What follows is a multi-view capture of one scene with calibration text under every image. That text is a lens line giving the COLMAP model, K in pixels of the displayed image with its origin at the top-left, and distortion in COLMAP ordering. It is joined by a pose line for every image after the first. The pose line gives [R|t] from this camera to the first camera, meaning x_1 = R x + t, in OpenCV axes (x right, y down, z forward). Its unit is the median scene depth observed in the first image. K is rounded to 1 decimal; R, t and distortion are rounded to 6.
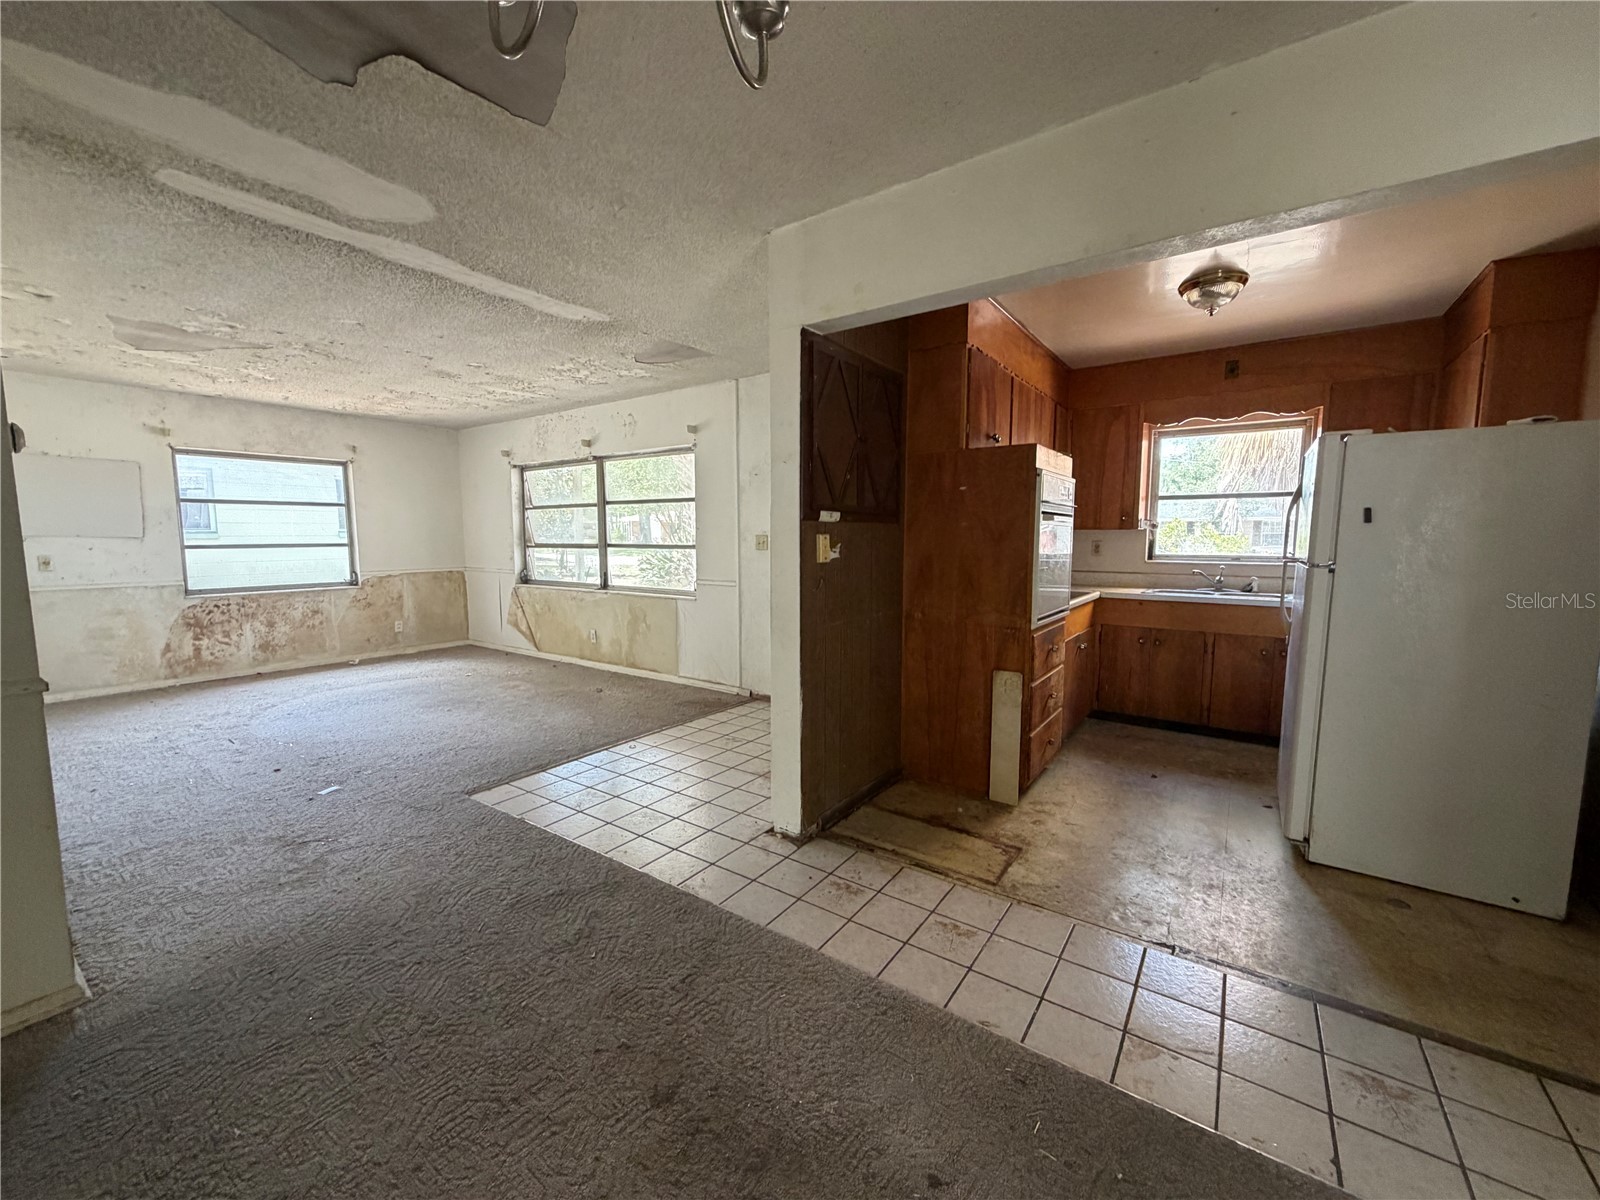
lens RADIAL K [[640.2, 0, 797.7], [0, 640.2, 598.6], [0, 0, 1]] dist [0.000211, -0.000300]
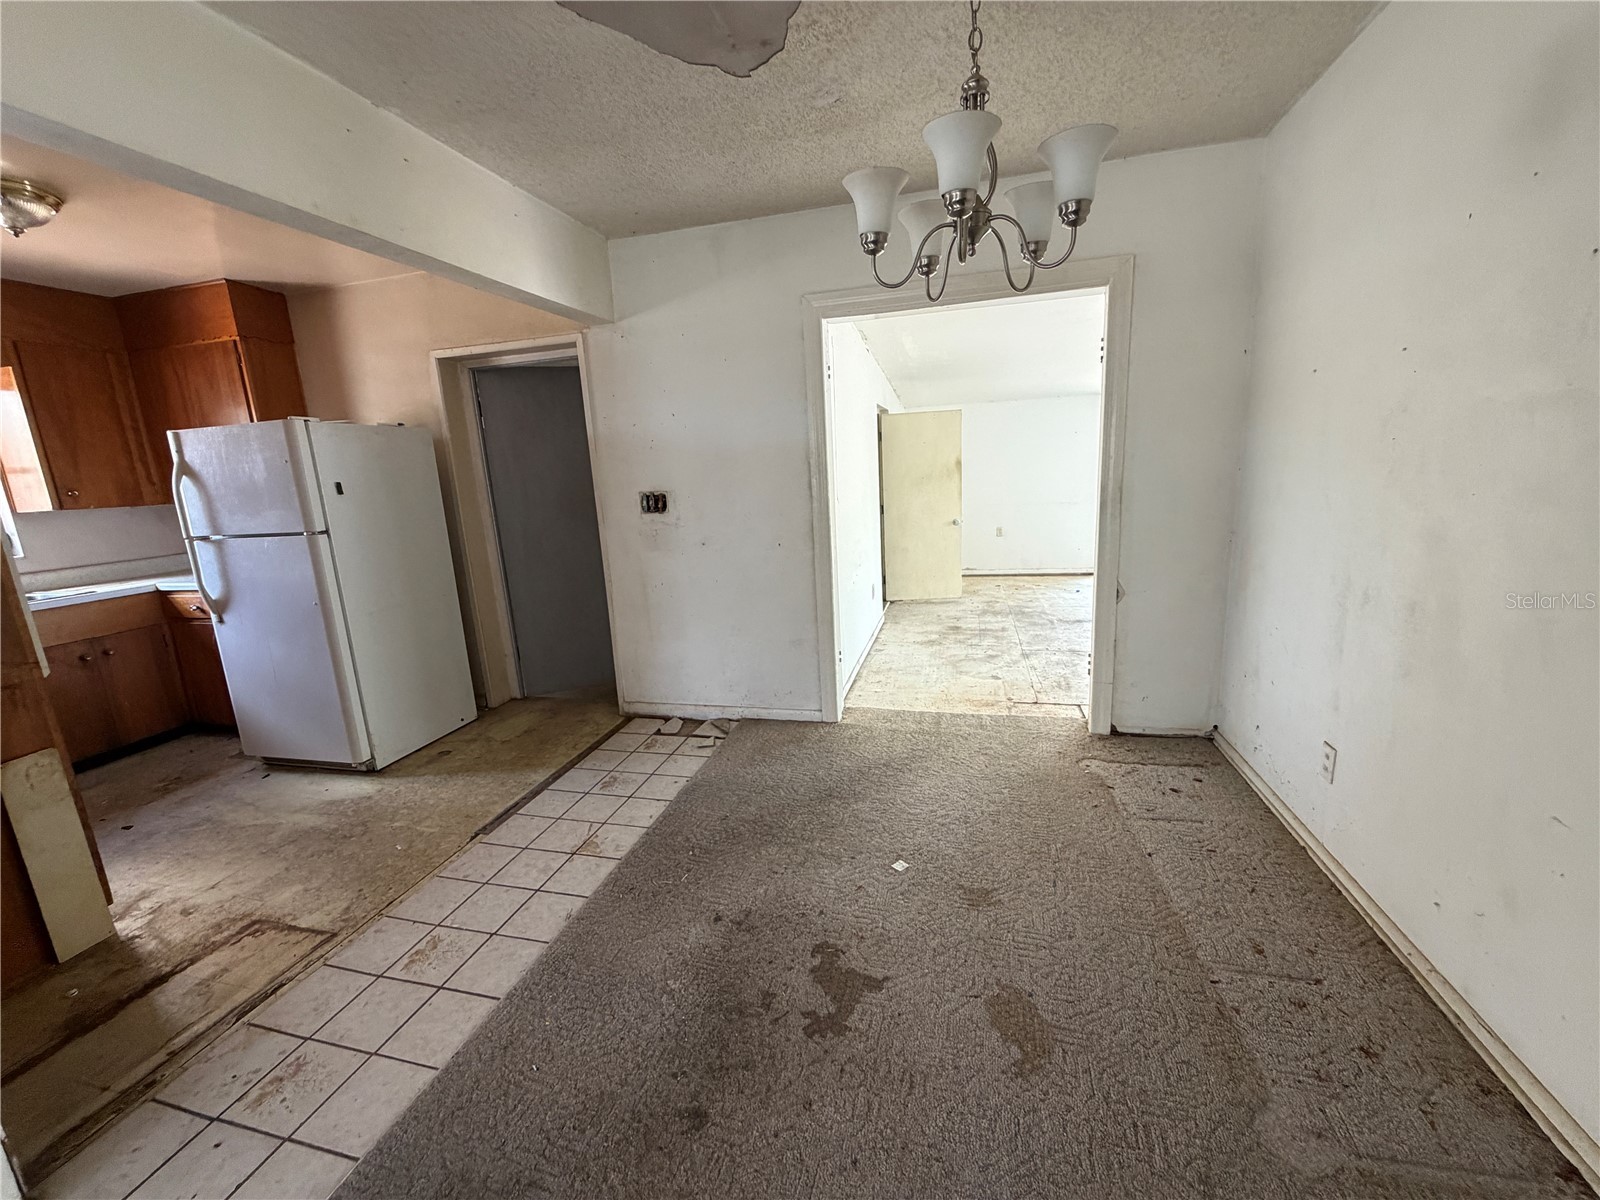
lens RADIAL K [[640.2, 0, 799.0], [0, 640.2, 598.4], [0, 0, 1]] dist [0.000211, -0.000300]
pose [[-0.353392, -0.172627, 0.919410, -0.378028], [0.146991, 0.960371, 0.236816, -0.054498], [-0.923855, 0.218834, -0.314012, 0.378182]]
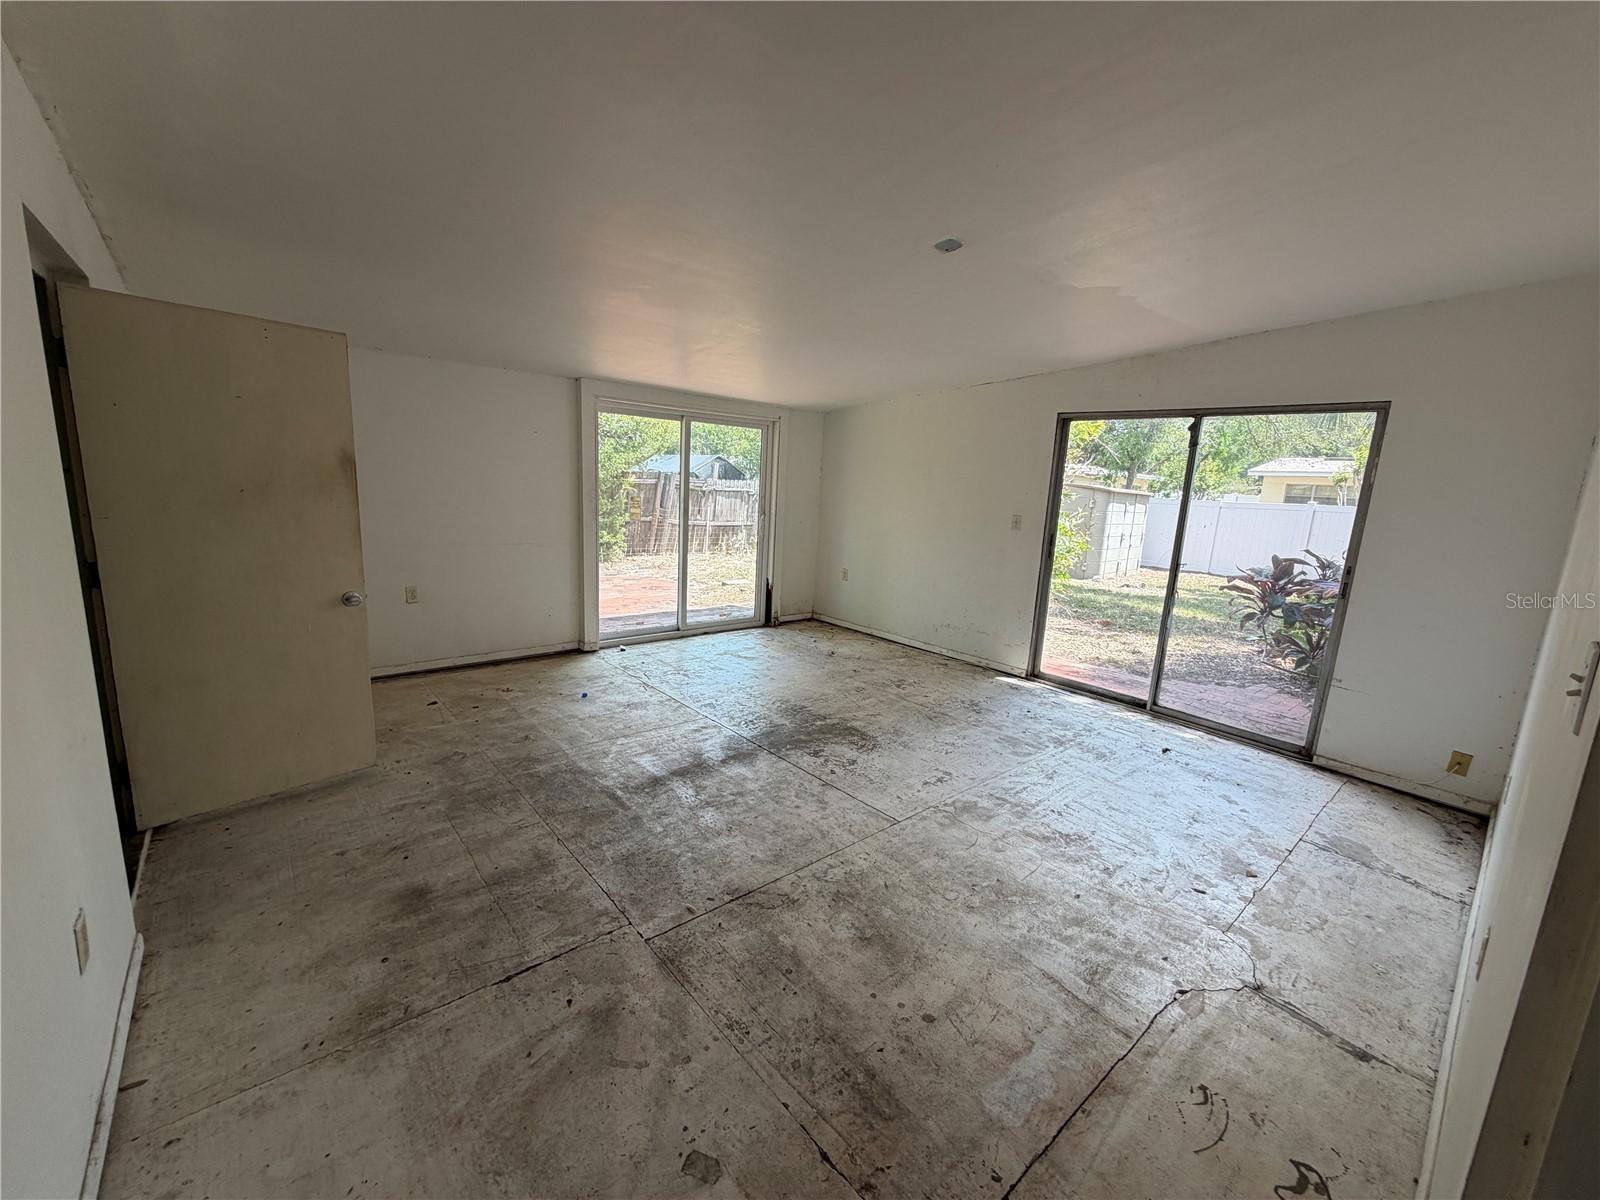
lens RADIAL K [[640.2, 0, 795.7], [0, 640.2, 596.3], [0, 0, 1]] dist [0.000211, -0.000300]
pose [[-0.967975, -0.091698, 0.233699, 0.436132], [-0.024786, 0.961263, 0.274517, 0.002518], [-0.249819, 0.259933, -0.932751, -0.047471]]
